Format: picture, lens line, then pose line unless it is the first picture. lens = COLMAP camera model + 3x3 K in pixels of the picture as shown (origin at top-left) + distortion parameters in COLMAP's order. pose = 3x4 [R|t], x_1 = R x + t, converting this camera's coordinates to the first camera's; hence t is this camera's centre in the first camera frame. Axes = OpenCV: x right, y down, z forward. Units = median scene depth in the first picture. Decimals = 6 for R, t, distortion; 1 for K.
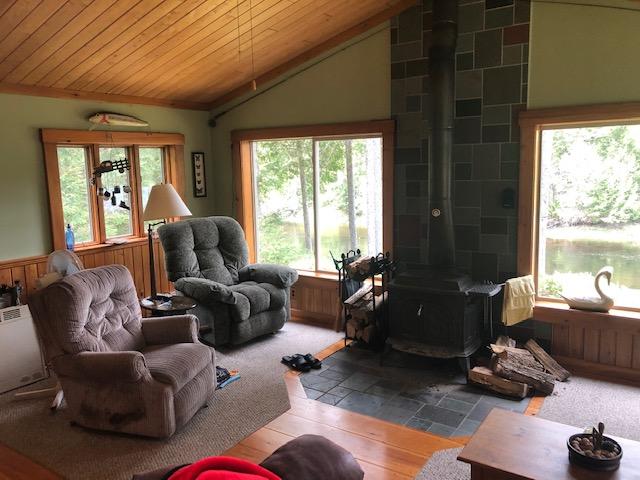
lens RADIAL K [[521.6, 0, 317.9], [0, 521.6, 235.1], [0, 0, 1]] dist [0.035004, -0.036165]
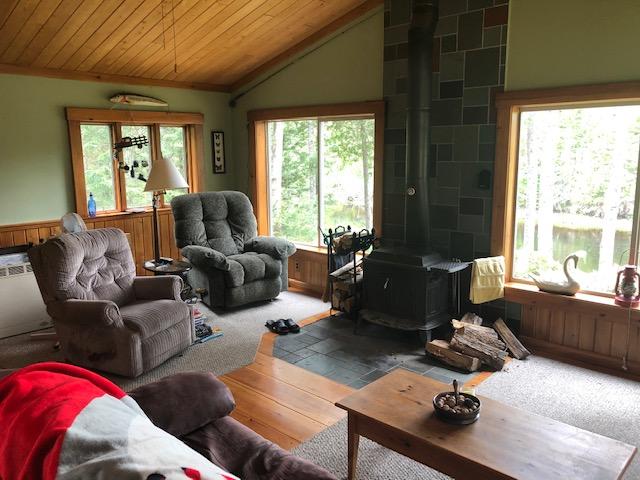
lens RADIAL K [[521.6, 0, 322.9], [0, 521.6, 237.4], [0, 0, 1]] dist [0.035004, -0.036165]
pose [[0.988529, 0.042803, -0.144839, 0.203055], [-0.037721, 0.998578, 0.037658, 0.014850], [0.146245, -0.031763, 0.988738, -0.053075]]
